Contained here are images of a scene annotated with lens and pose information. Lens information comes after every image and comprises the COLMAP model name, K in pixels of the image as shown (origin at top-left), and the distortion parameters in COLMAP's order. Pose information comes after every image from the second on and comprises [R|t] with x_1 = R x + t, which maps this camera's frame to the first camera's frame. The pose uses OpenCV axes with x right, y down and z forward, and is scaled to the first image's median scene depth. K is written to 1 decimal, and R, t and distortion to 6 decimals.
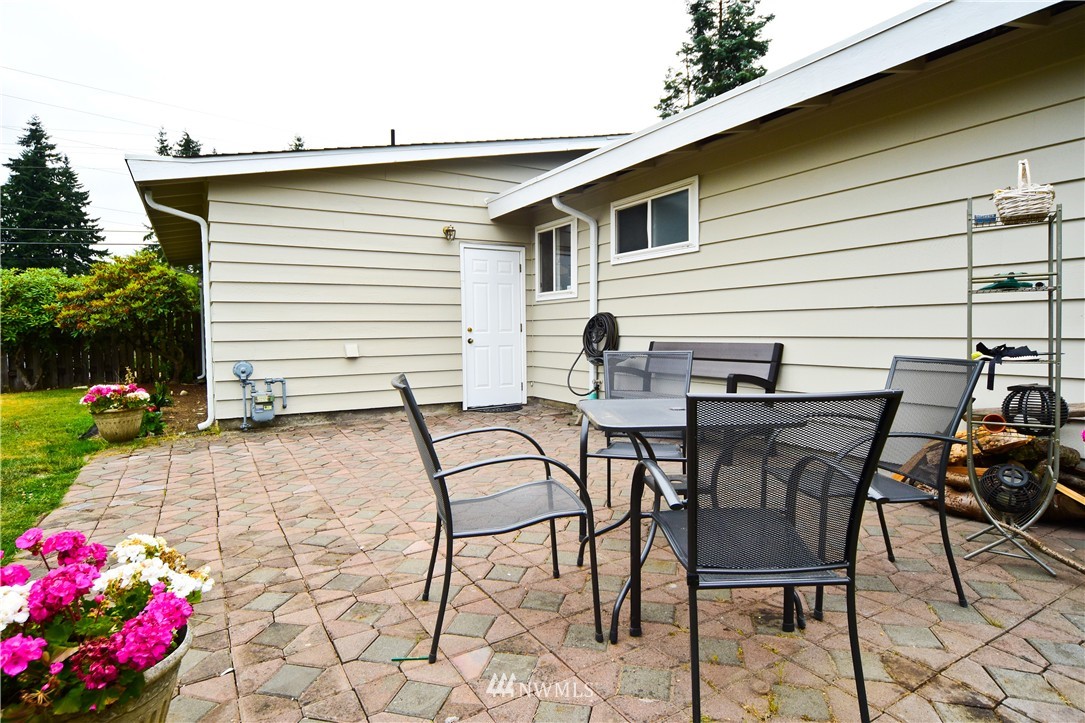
lens RADIAL K [[600.0, 0, 532.7], [0, 600.0, 359.5], [0, 0, 1]] dist [-0.013693, 0.003527]
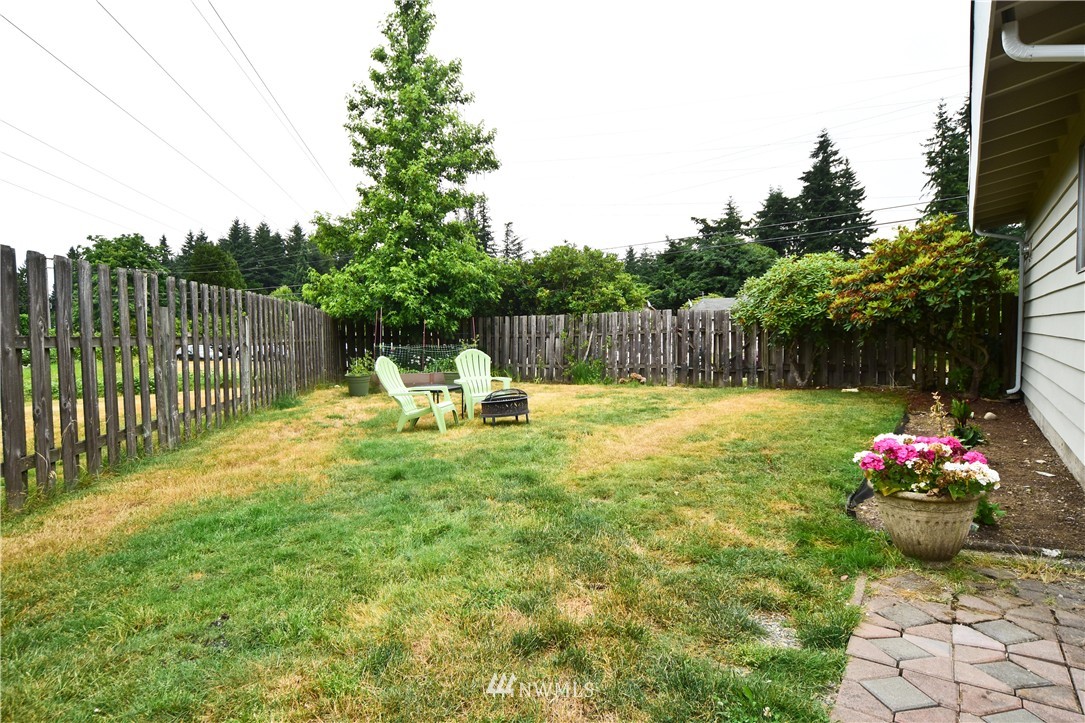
lens RADIAL K [[616.1, 0, 534.0], [0, 616.1, 360.2], [0, 0, 1]] dist [-0.011835, 0.000656]
pose [[0.432353, 0.050241, -0.900304, -0.174522], [-0.034977, 0.998630, 0.038931, -0.013169], [0.901026, 0.014659, 0.433518, 0.223039]]
